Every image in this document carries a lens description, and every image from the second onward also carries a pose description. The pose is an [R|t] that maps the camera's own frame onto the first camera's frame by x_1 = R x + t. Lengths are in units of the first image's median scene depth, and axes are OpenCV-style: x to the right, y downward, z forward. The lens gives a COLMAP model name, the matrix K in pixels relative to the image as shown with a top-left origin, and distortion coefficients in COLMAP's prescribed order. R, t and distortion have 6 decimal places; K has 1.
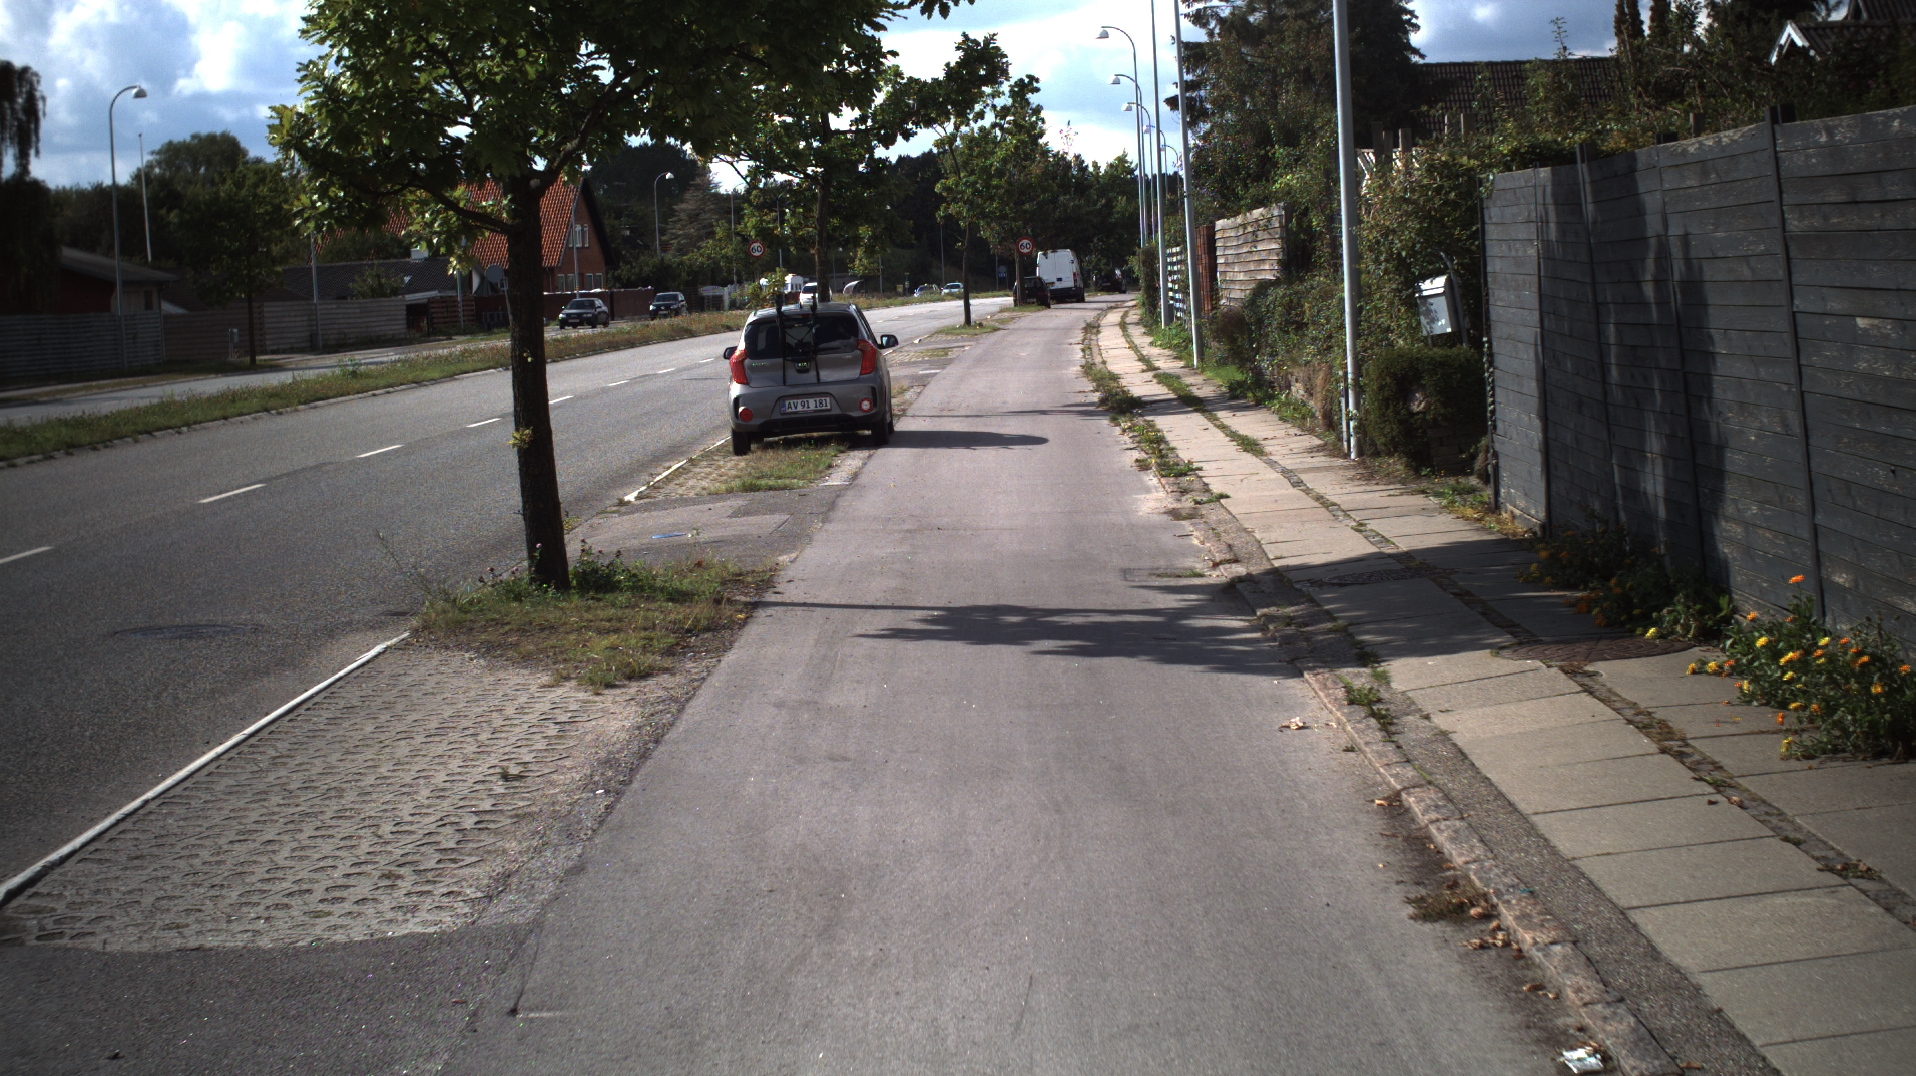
lens RADIAL K [[3219.3, 0, 958.0], [0, 3219.3, 538.0], [0, 0, 1]] dist [-0.251934, 0.164525]
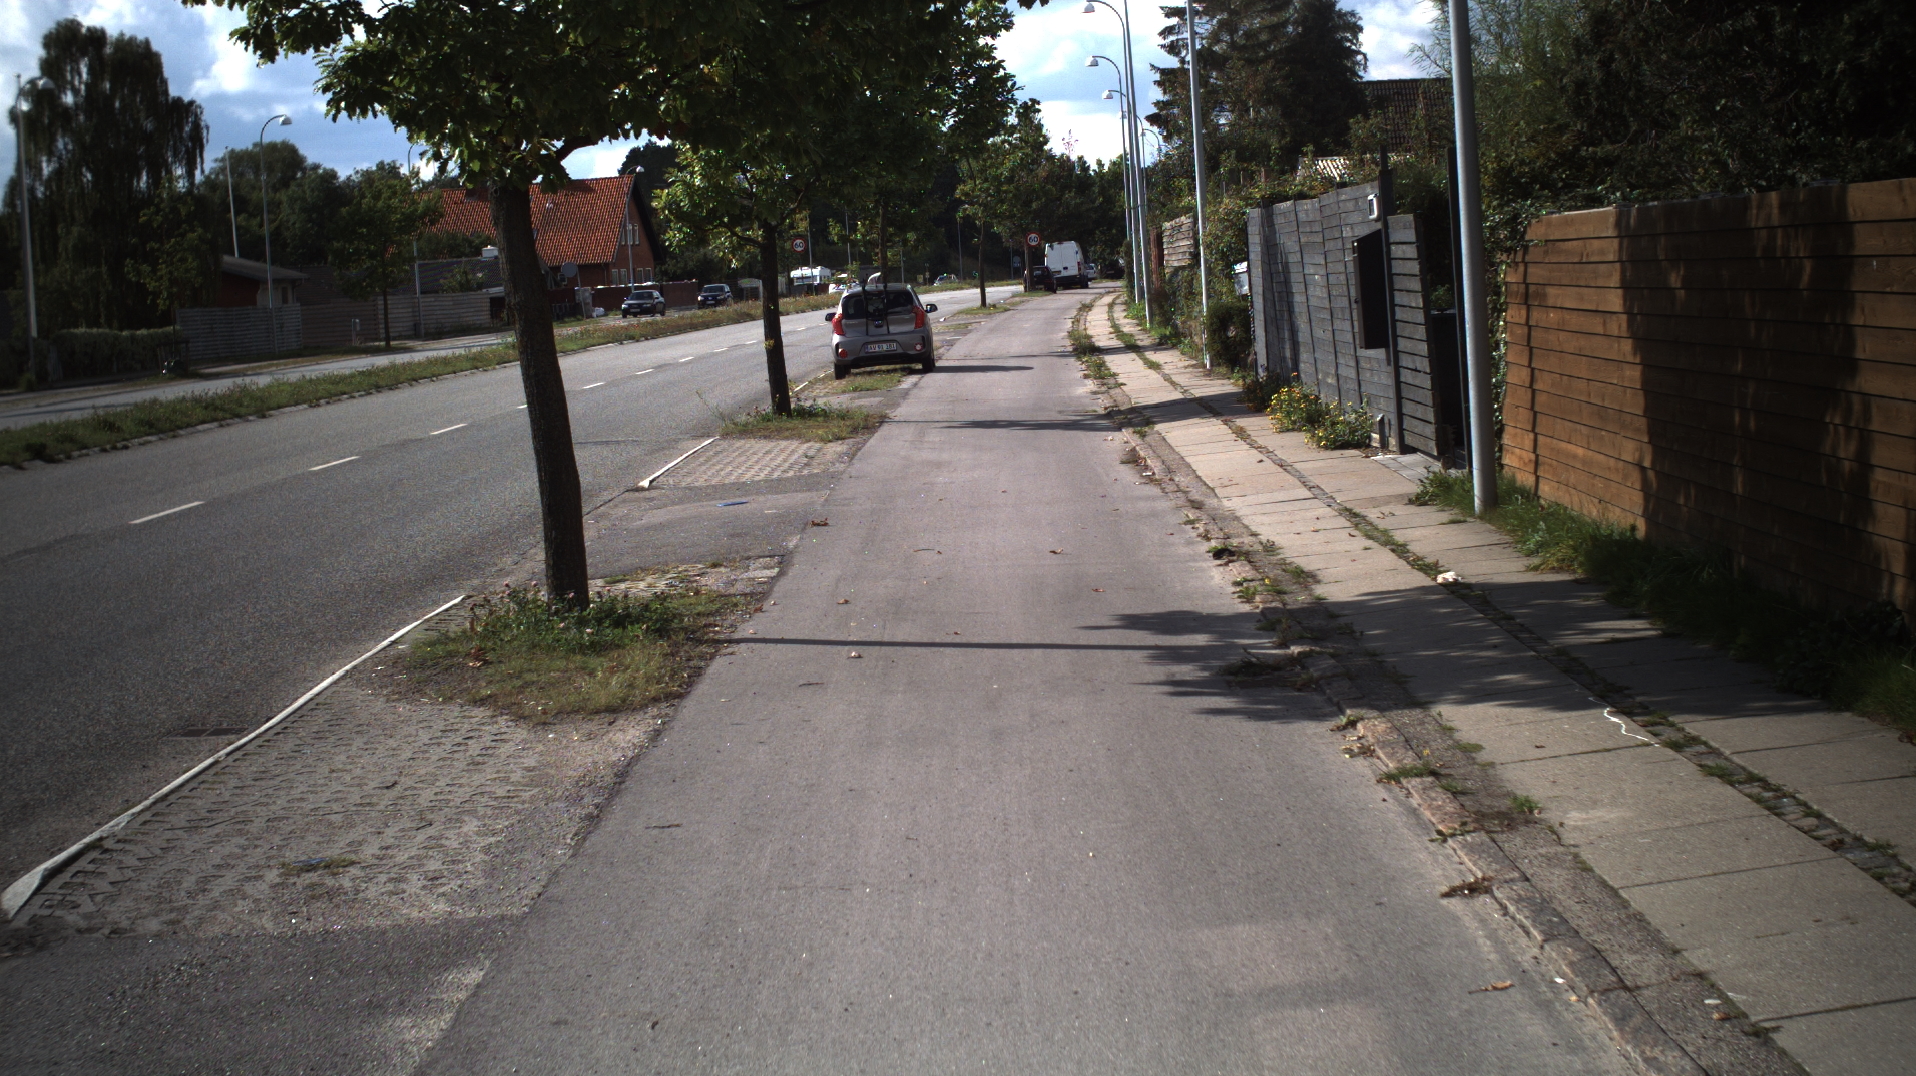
lens RADIAL K [[3219.3, 0, 958.0], [0, 3219.3, 538.0], [0, 0, 1]] dist [-0.251934, 0.164525]
pose [[0.999898, -0.012806, -0.006293, -0.000198], [0.012824, 0.999914, 0.002888, 0.031379], [0.006255, -0.002969, 0.999976, -0.381738]]
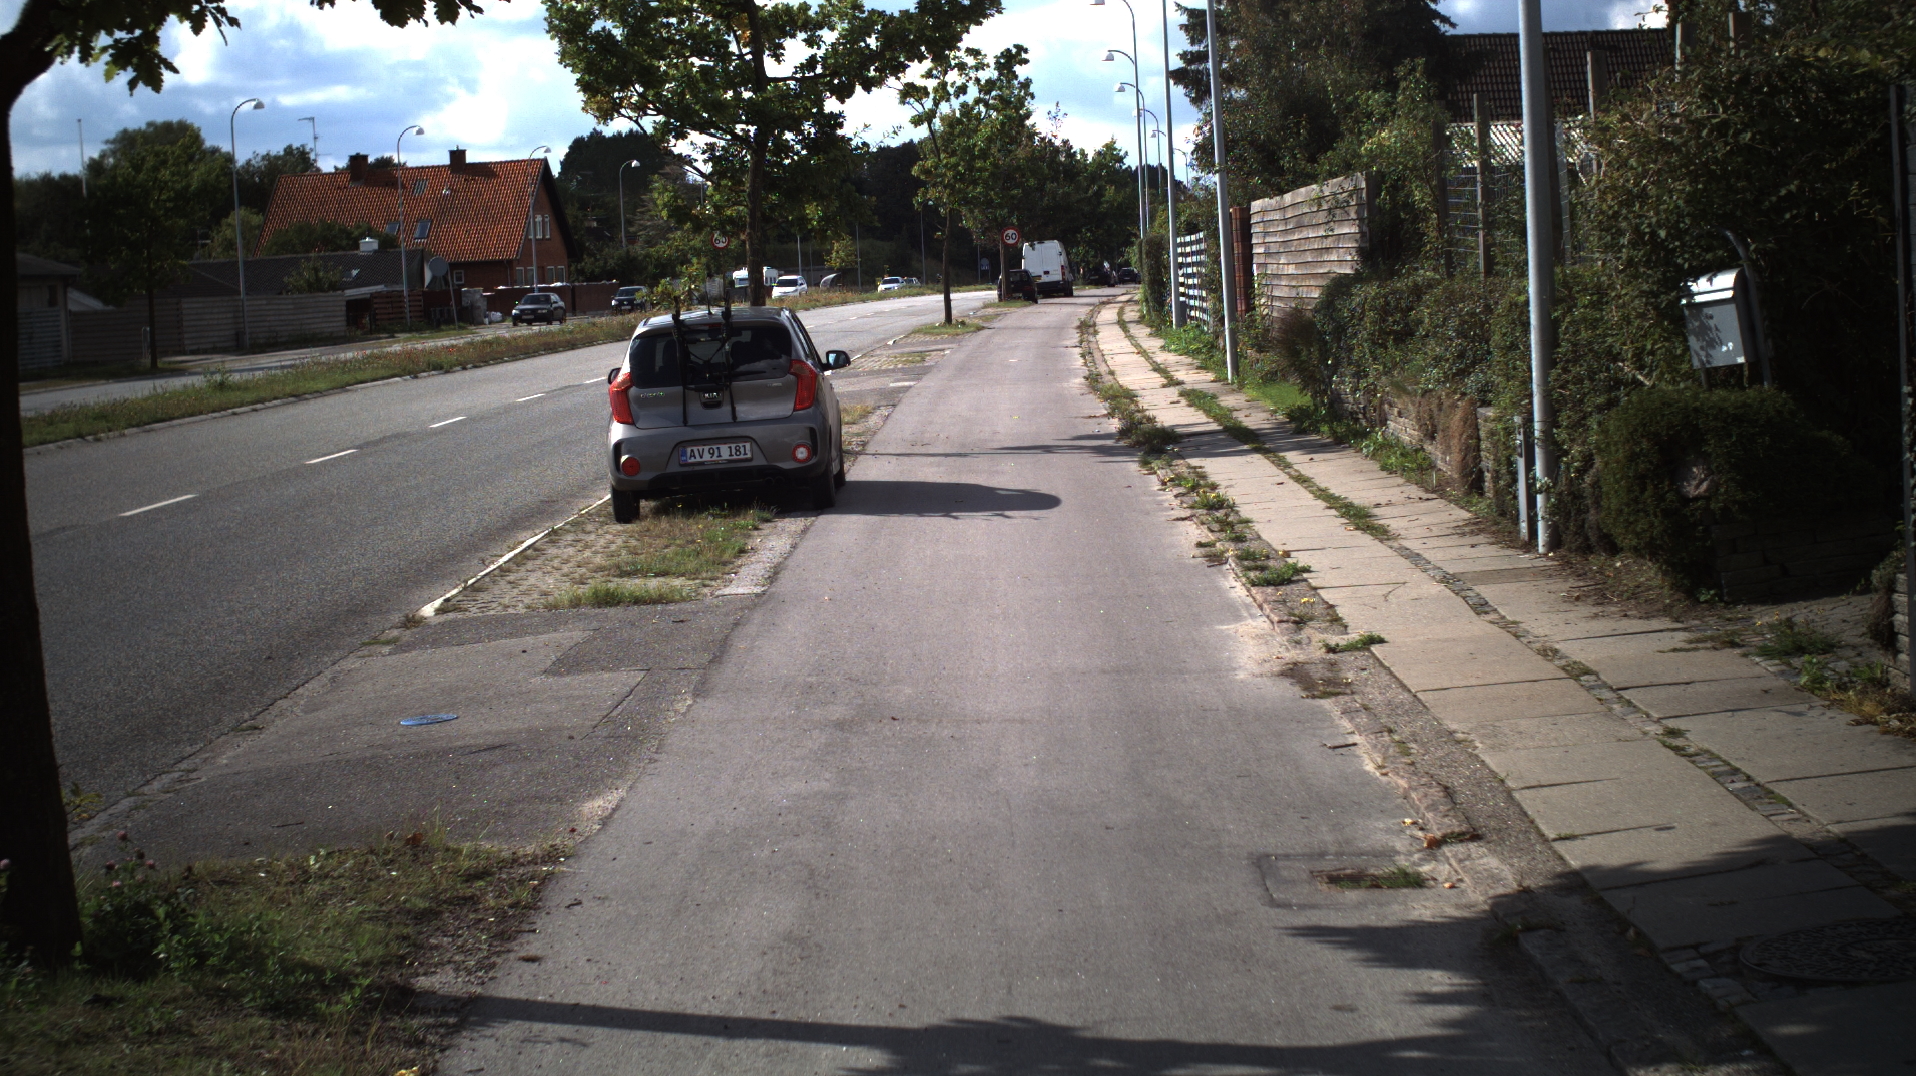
lens RADIAL K [[3219.3, 0, 958.0], [0, 3219.3, 538.0], [0, 0, 1]] dist [-0.251934, 0.164525]
pose [[0.999983, -0.000630, 0.005739, 0.000938], [0.000618, 0.999997, 0.002246, -0.015664], [-0.005741, -0.002242, 0.999981, 0.191496]]
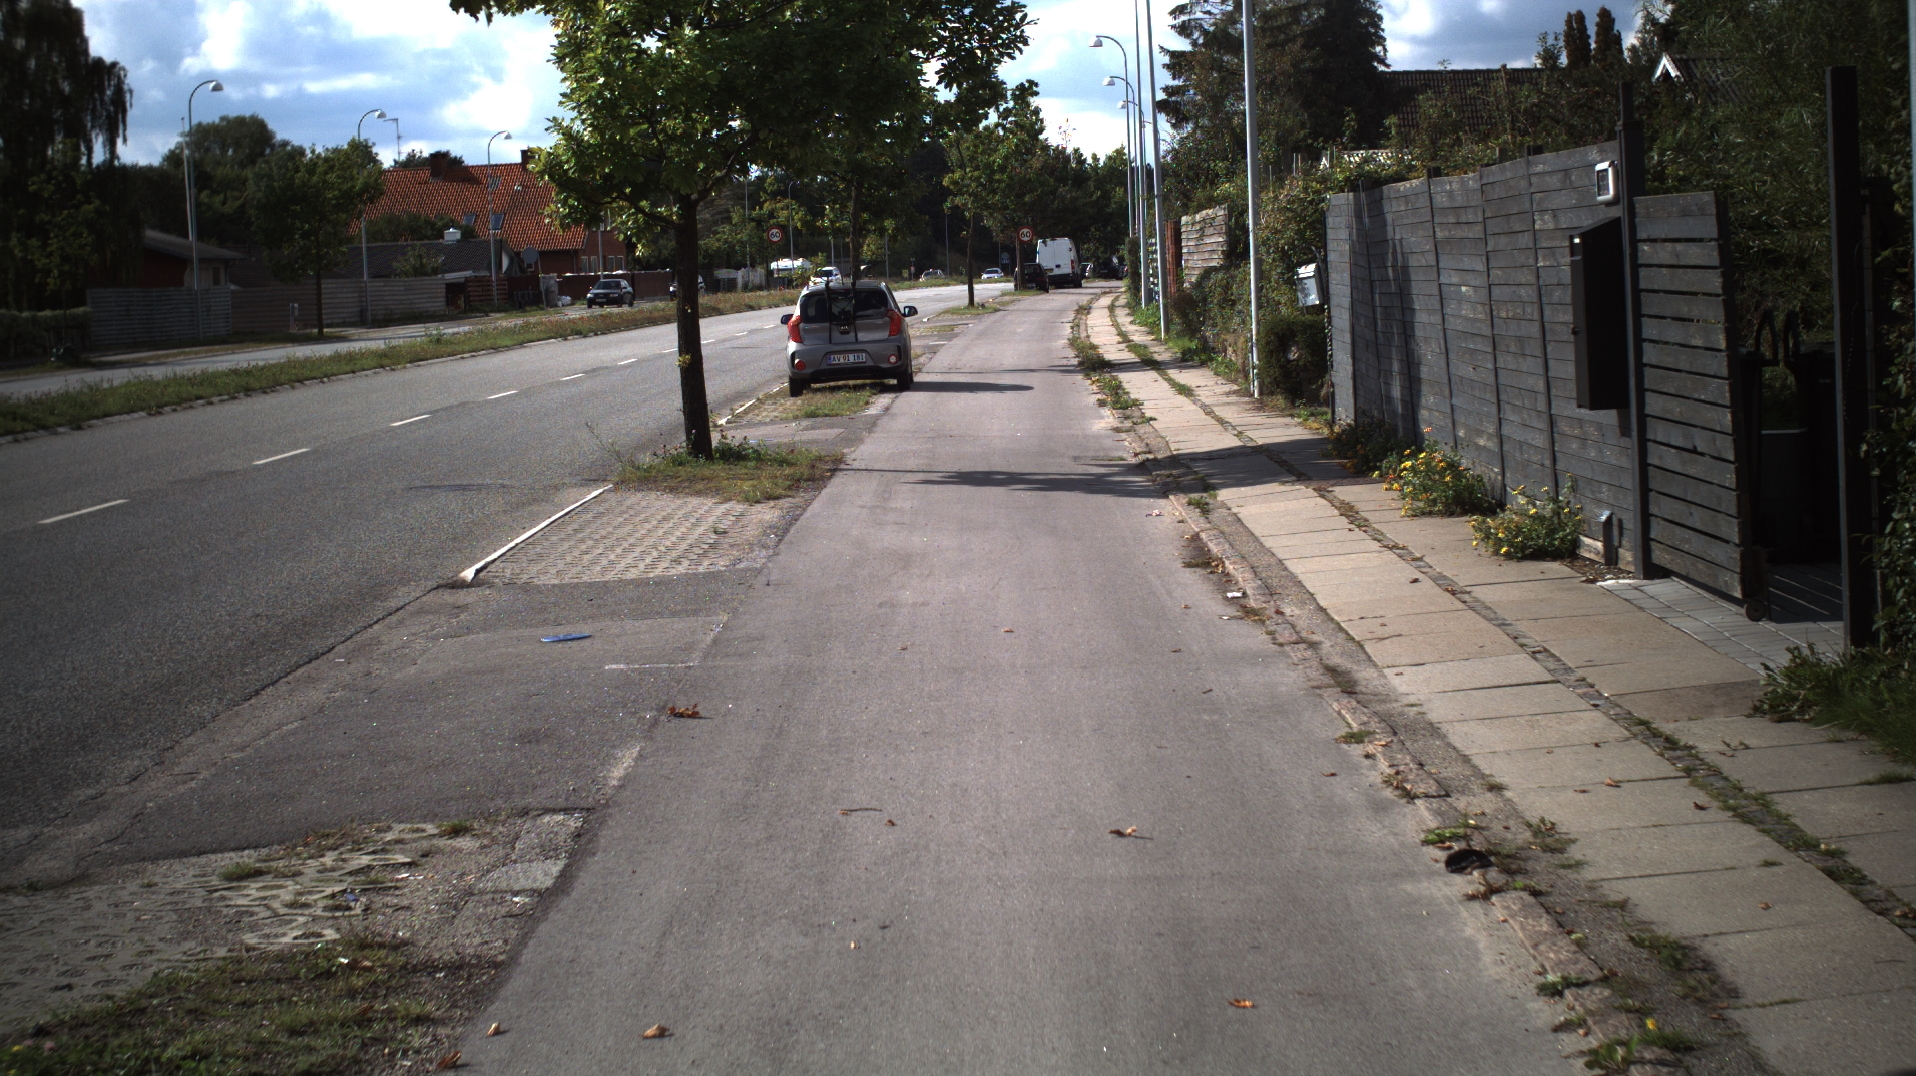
lens RADIAL K [[3219.3, 0, 958.0], [0, 3219.3, 538.0], [0, 0, 1]] dist [-0.251934, 0.164525]
pose [[0.999948, 0.010219, -0.000219, -0.000922], [-0.010218, 0.999939, 0.004302, 0.015940], [0.000263, -0.004299, 0.999991, -0.190811]]
